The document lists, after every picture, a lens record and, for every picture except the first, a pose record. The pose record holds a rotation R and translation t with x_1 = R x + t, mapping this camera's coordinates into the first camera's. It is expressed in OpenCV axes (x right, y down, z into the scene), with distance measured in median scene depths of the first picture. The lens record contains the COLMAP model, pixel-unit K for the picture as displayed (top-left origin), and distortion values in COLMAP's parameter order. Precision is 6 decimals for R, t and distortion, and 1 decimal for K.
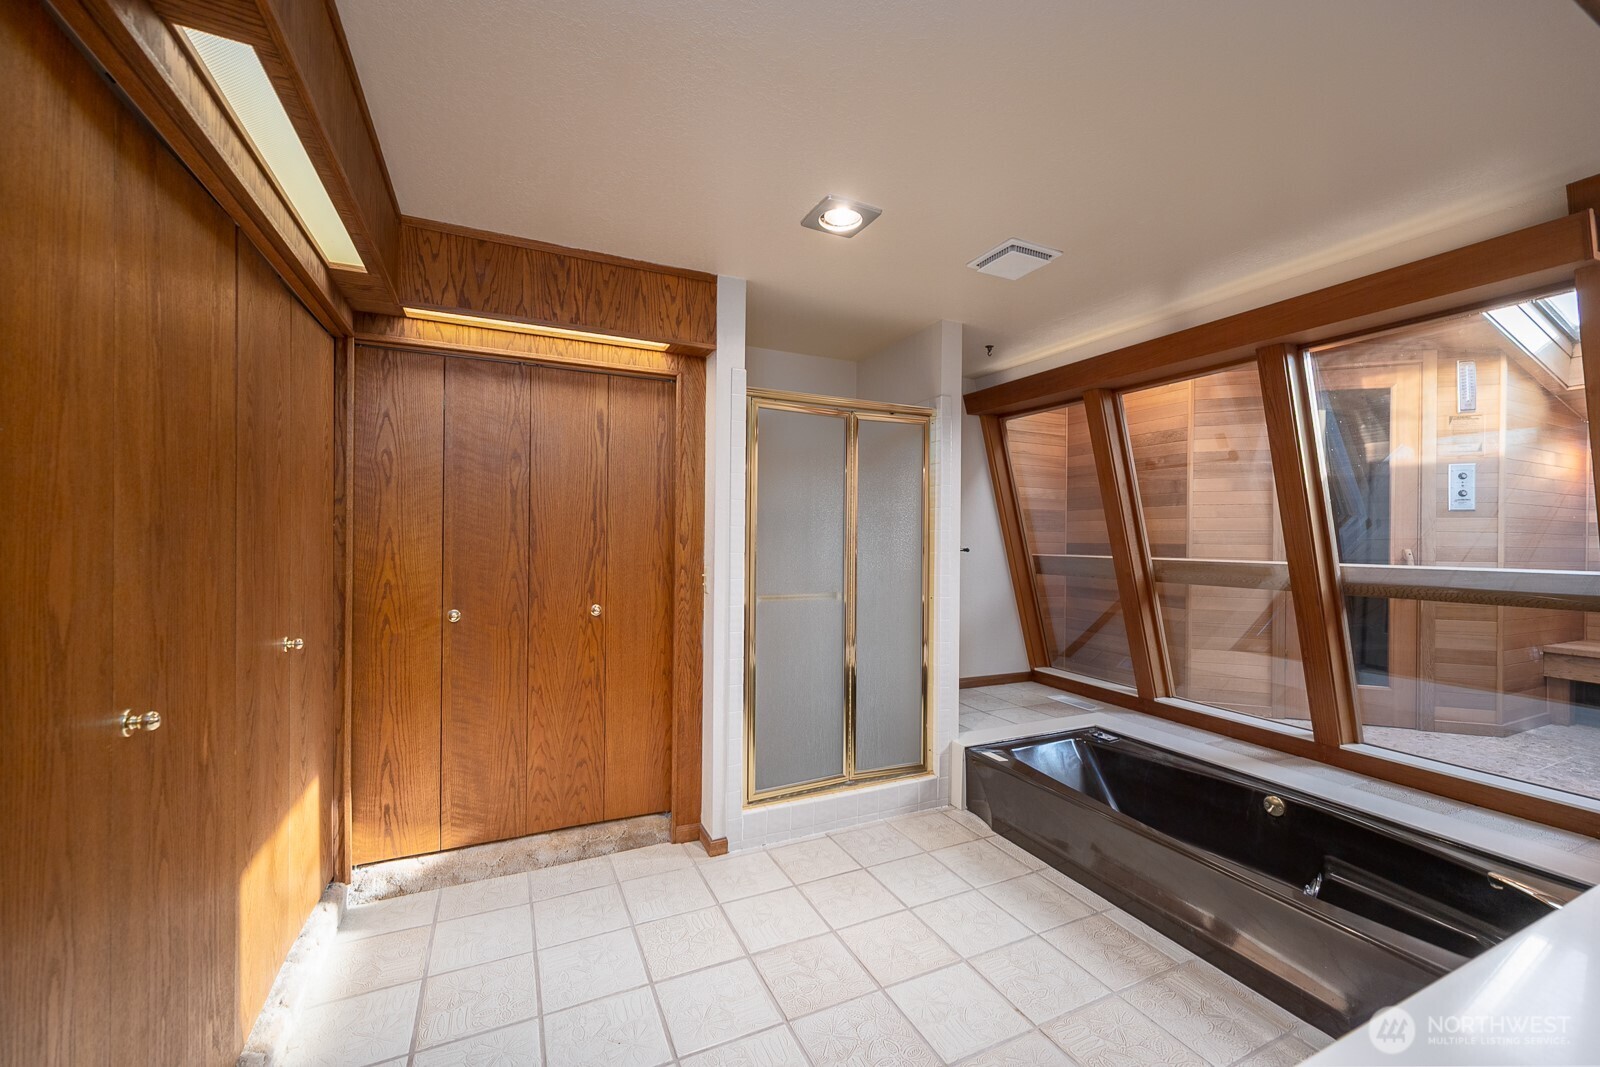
lens RADIAL K [[627.6, 0, 798.5], [0, 627.6, 539.7], [0, 0, 1]] dist [-0.002212, -0.000178]
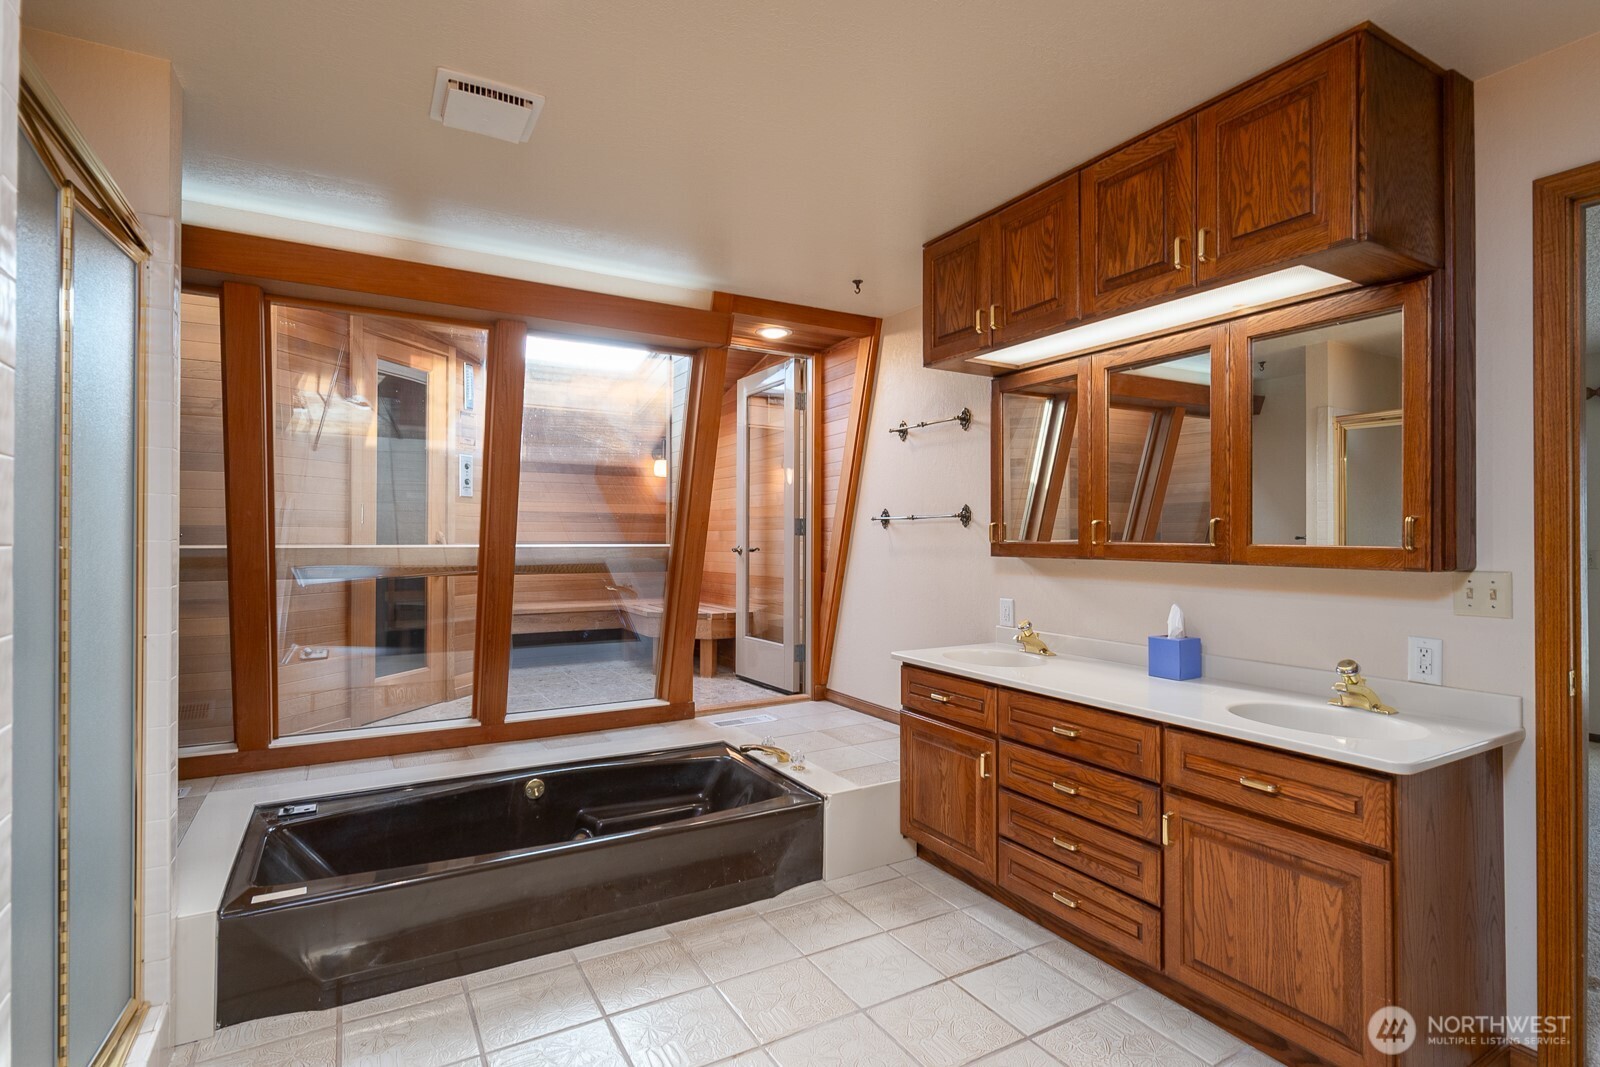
lens RADIAL K [[774.1, 0, 800.0], [0, 774.1, 533.5], [0, 0, 1]] dist [0.001007, -0.000123]
pose [[-0.079247, -0.005671, 0.996839, -0.405474], [-0.005260, 0.999972, 0.005270, 0.009259], [-0.996841, -0.004825, -0.079274, 0.556149]]
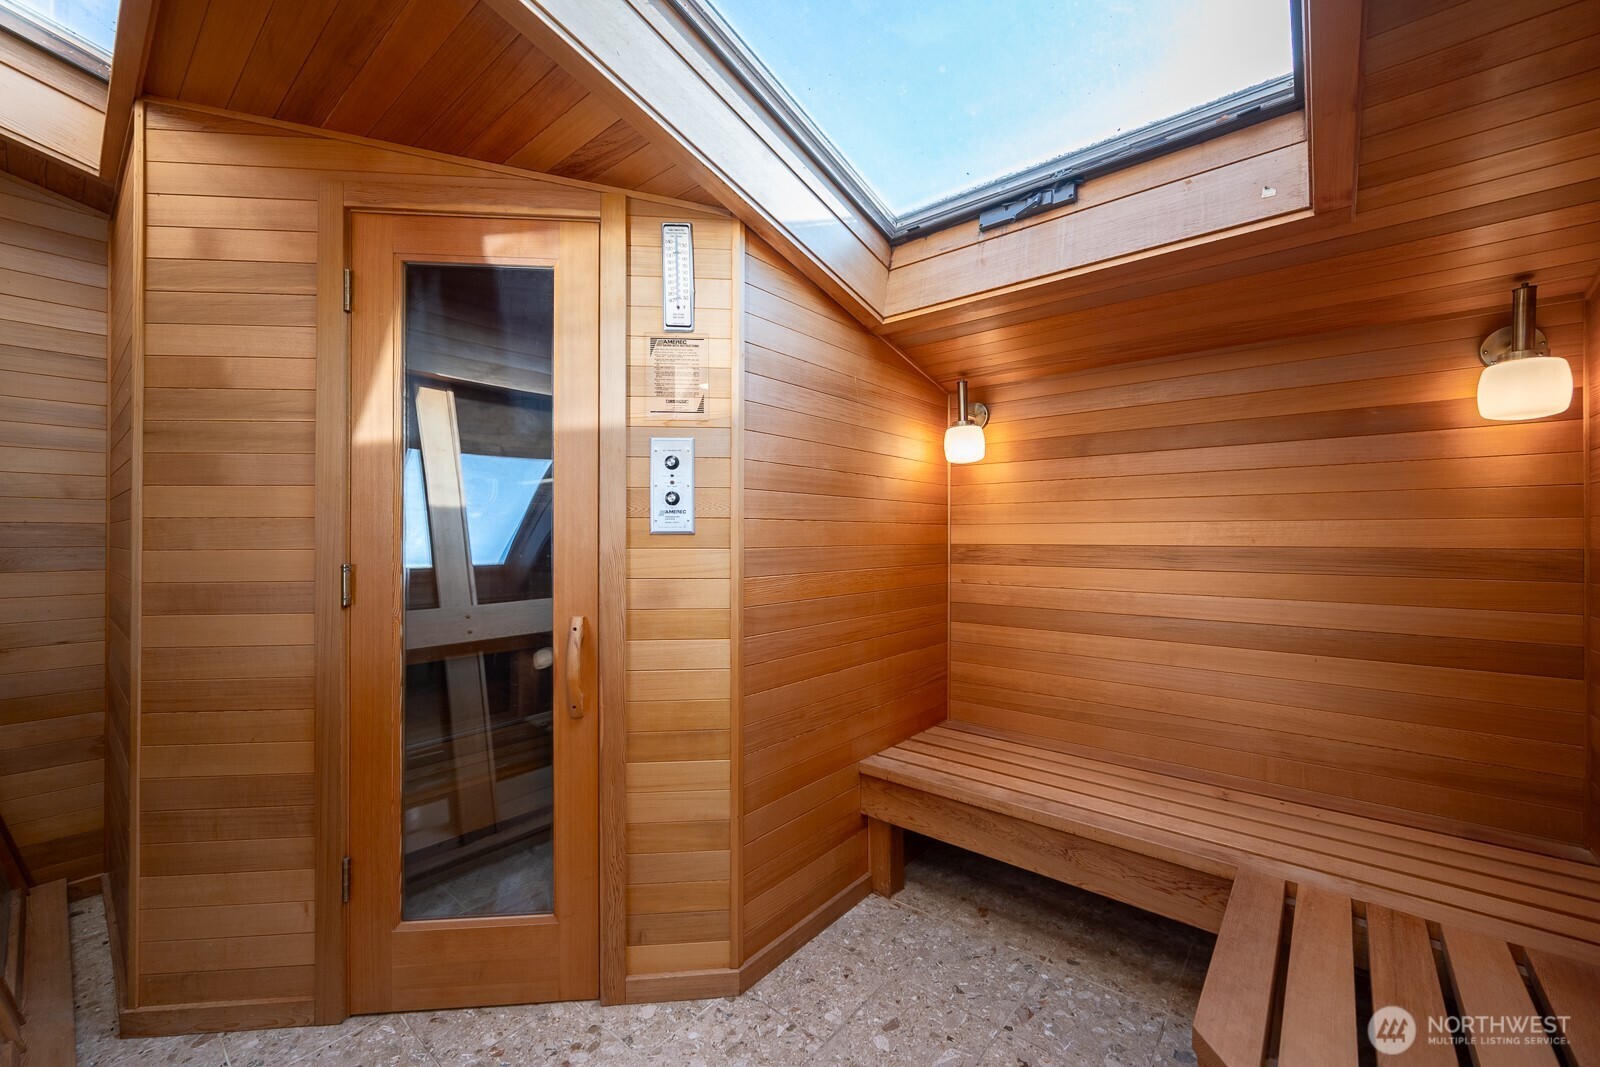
lens RADIAL K [[635.6, 0, 806.7], [0, 635.6, 539.7], [0, 0, 1]] dist [-0.003783, 0.000509]
pose [[0.906472, -0.012820, 0.422070, 1.026909], [0.010699, 0.999915, 0.007394, -0.048543], [-0.422130, -0.002187, 0.906533, 0.555433]]
